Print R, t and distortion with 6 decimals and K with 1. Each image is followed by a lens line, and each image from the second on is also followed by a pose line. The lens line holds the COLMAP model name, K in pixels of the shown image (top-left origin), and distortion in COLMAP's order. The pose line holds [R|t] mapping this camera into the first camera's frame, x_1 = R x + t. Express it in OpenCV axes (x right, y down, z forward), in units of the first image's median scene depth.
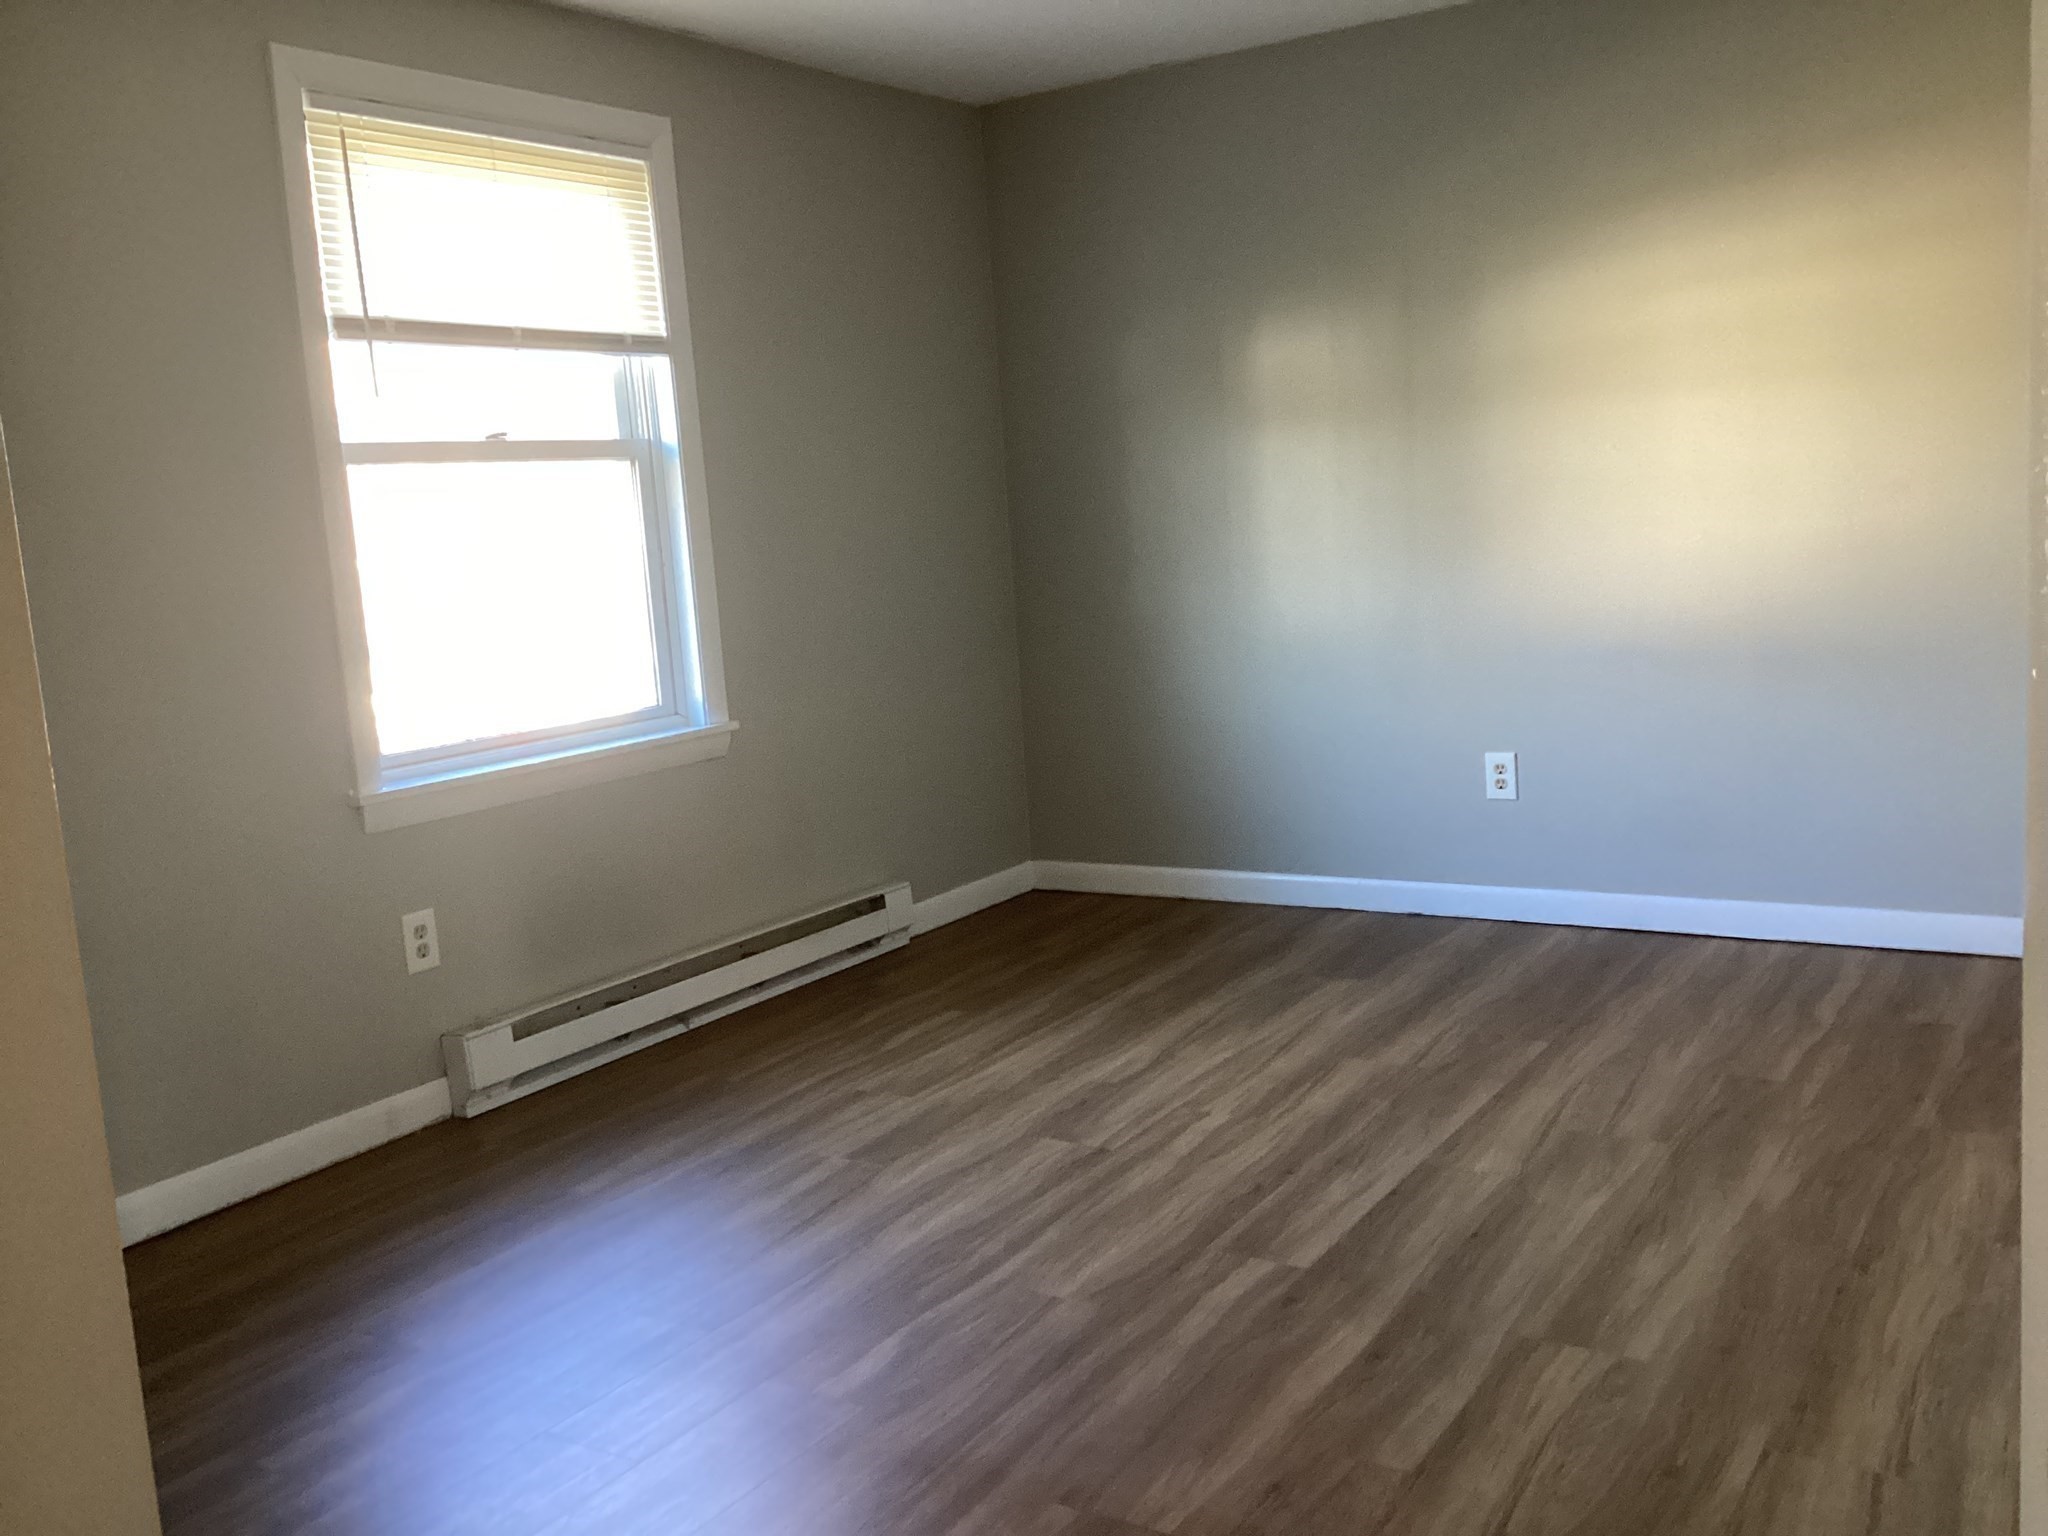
lens RADIAL K [[1848.6, 0, 1024.0], [0, 1848.6, 768.0], [0, 0, 1]] dist [0.132305, -0.267646]
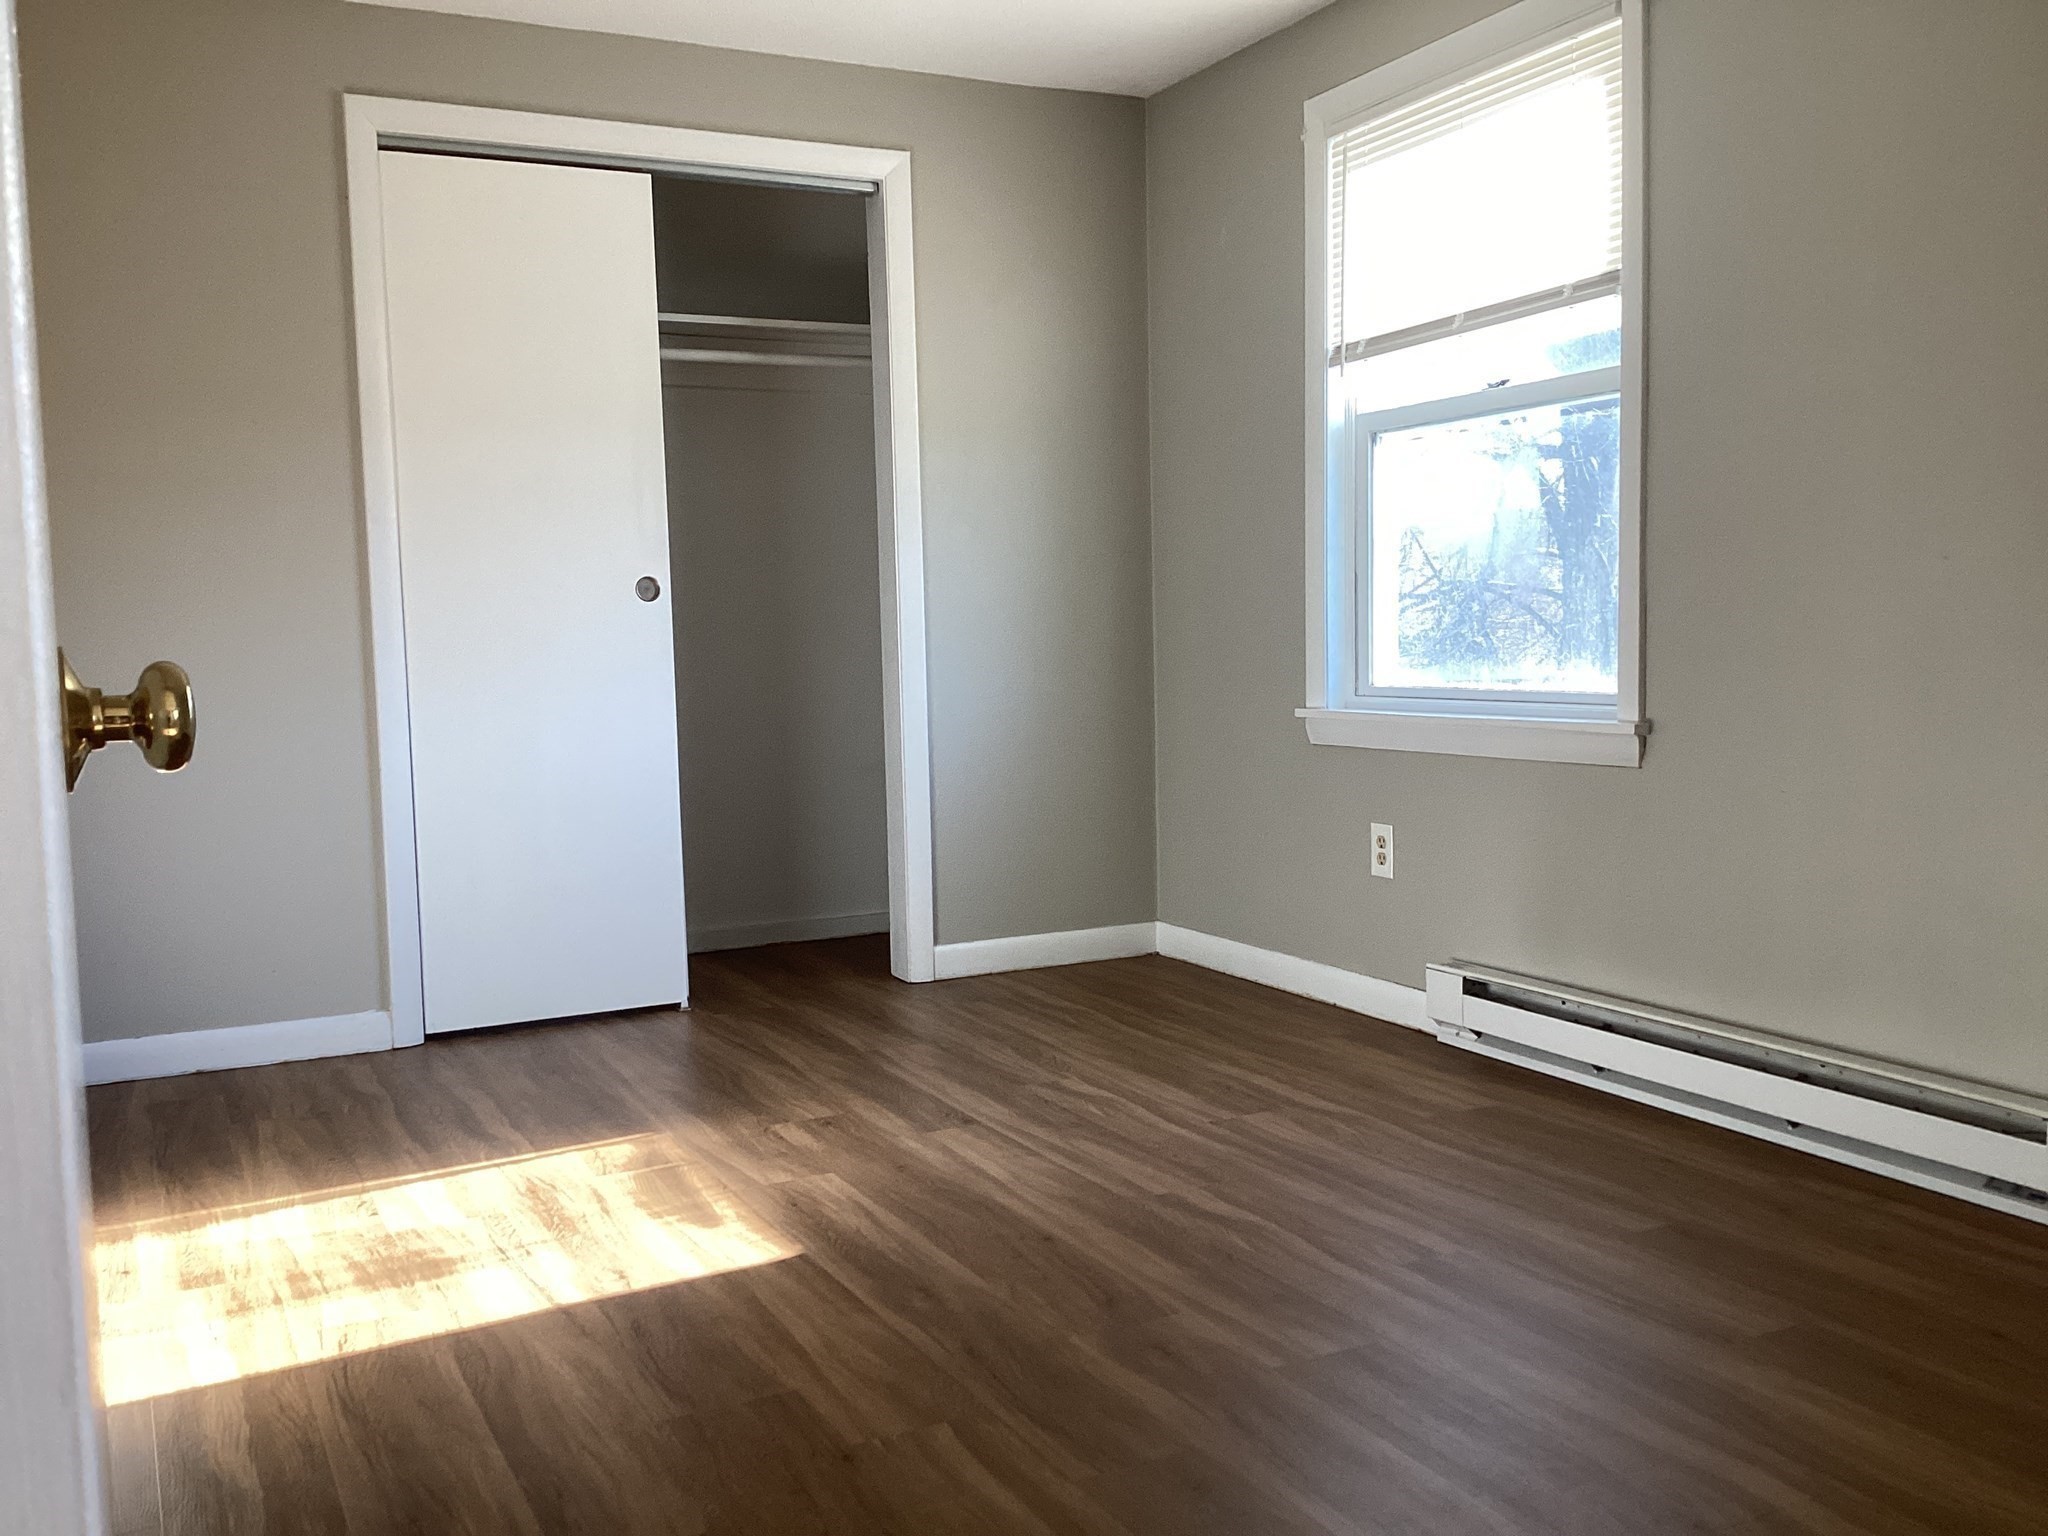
lens RADIAL K [[1848.6, 0, 1024.0], [0, 1848.6, 768.0], [0, 0, 1]] dist [0.132305, -0.267646]
pose [[-0.528488, 0.150093, -0.835567, 0.695581], [-0.044074, 0.978068, 0.203567, -0.176221], [0.847796, 0.144409, -0.510283, 1.259709]]
